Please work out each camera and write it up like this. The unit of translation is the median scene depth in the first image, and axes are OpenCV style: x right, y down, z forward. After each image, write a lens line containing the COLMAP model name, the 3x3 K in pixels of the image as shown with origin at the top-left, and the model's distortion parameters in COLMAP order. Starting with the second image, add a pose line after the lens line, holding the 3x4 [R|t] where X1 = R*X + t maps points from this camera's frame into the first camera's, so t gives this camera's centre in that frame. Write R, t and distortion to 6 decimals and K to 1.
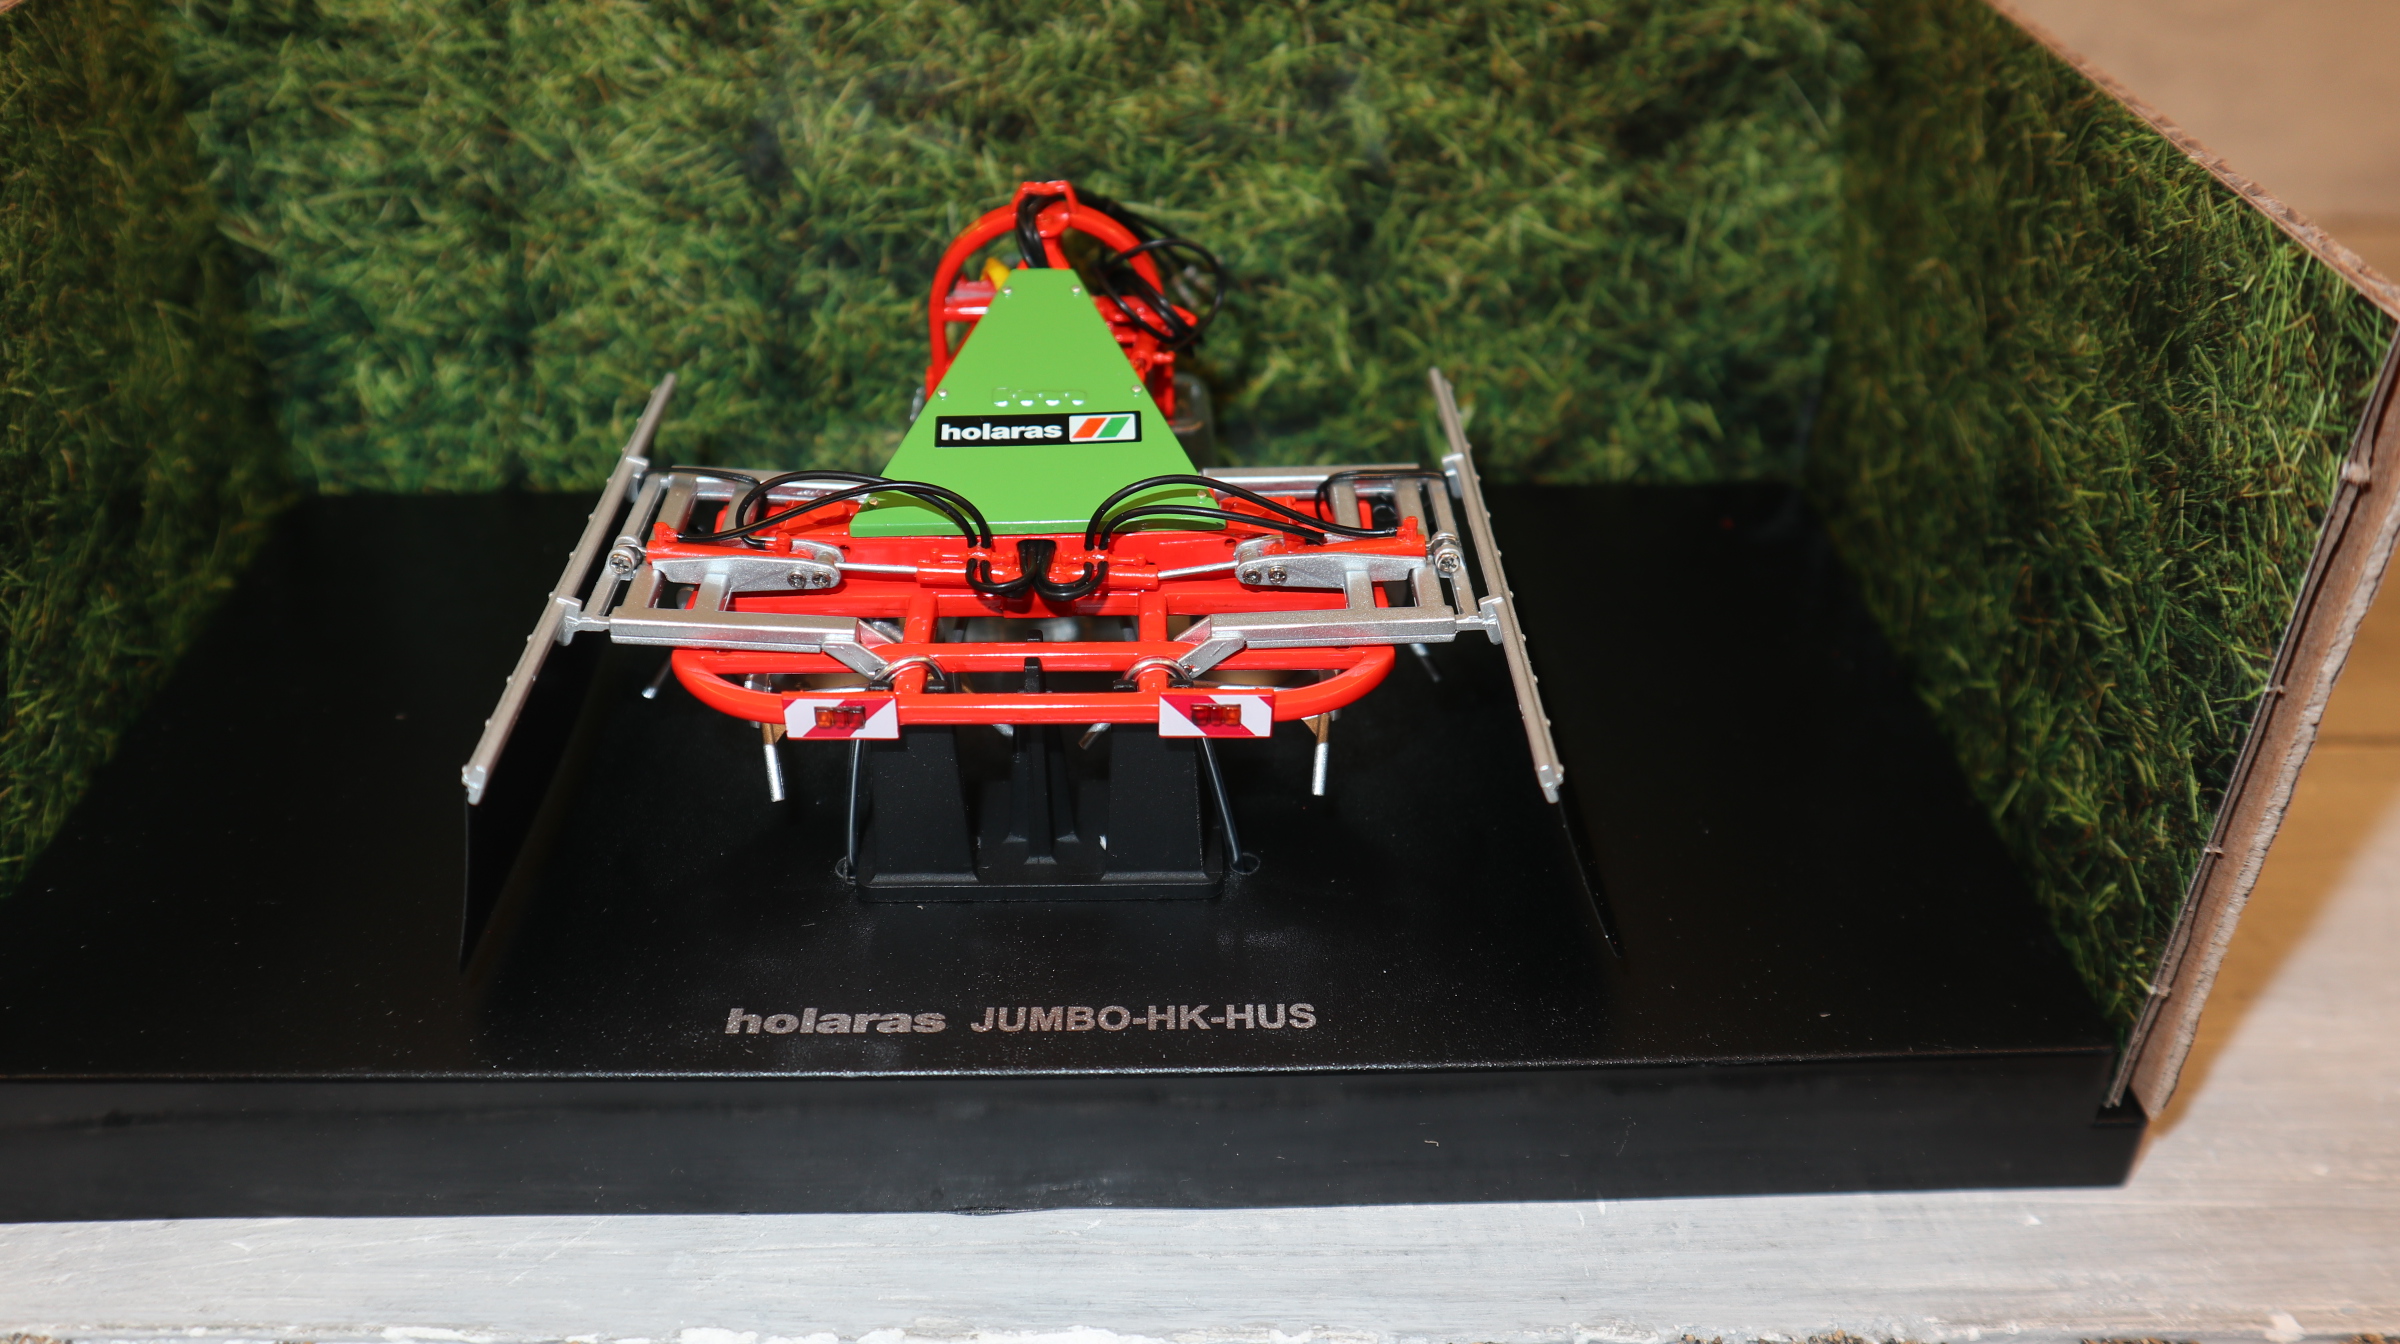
lens RADIAL K [[1960.5, 0, 1200.0], [0, 1960.5, 672.0], [0, 0, 1]] dist [-0.001287, 0.010695]
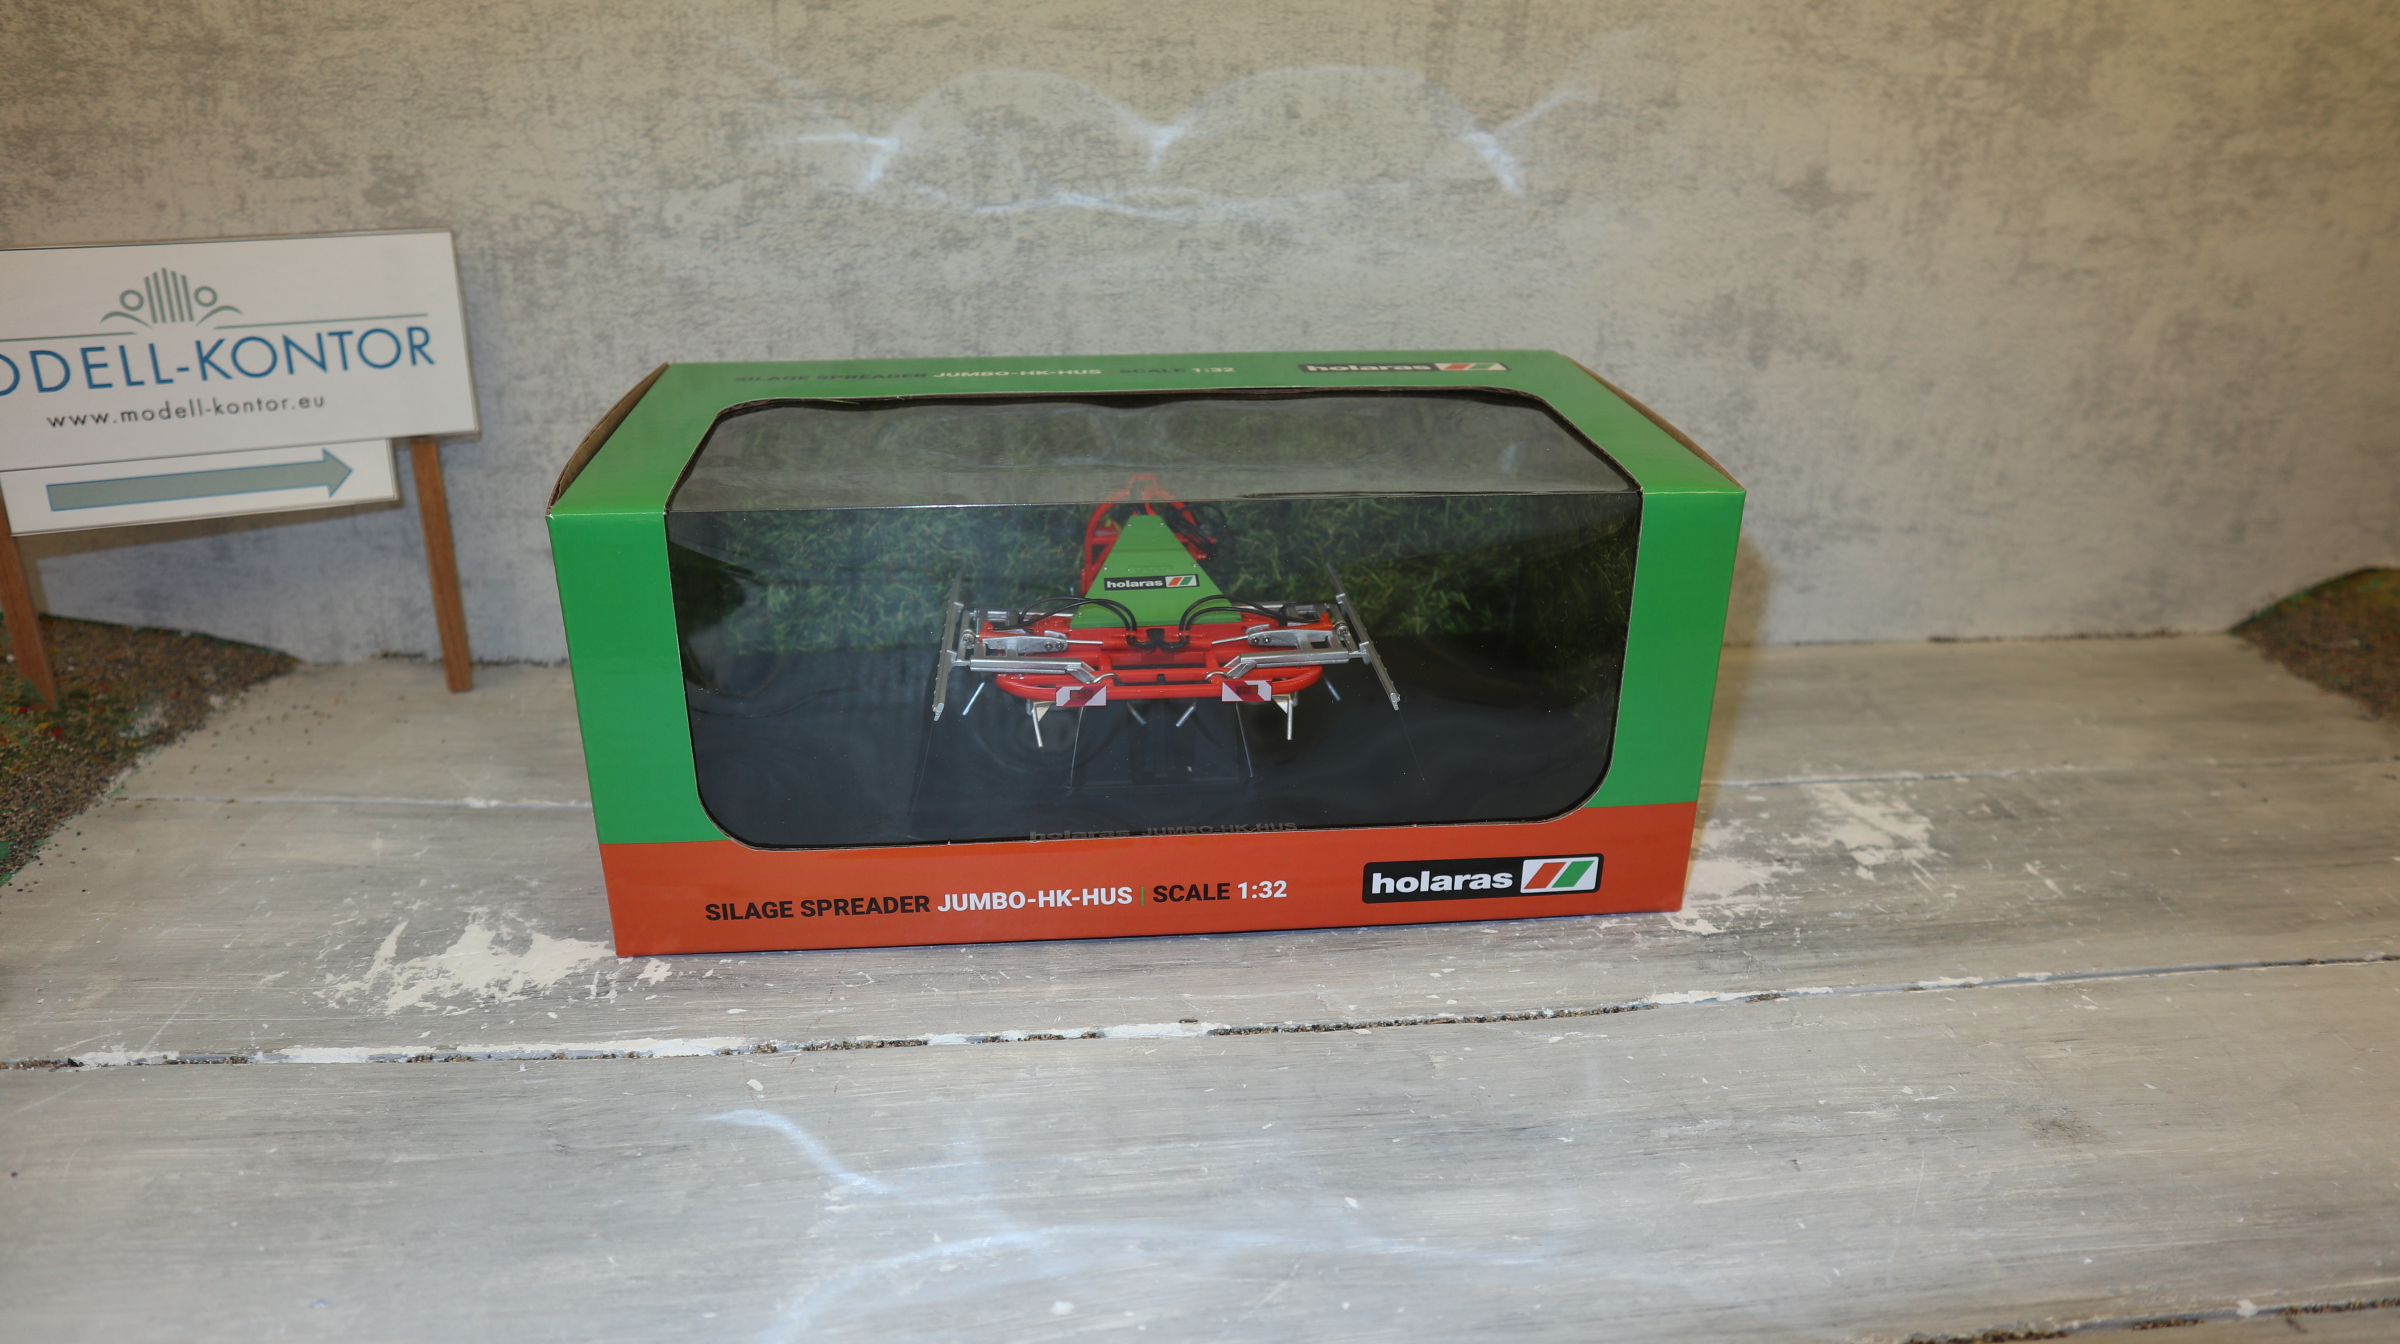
lens RADIAL K [[1722.9, 0, 1200.0], [0, 1722.9, 672.0], [0, 0, 1]] dist [-0.003991, -0.002169]
pose [[0.996786, -0.025243, 0.076034, -0.141296], [0.039499, 0.980544, -0.192283, 0.273661], [-0.069701, 0.194668, 0.978390, -0.678809]]
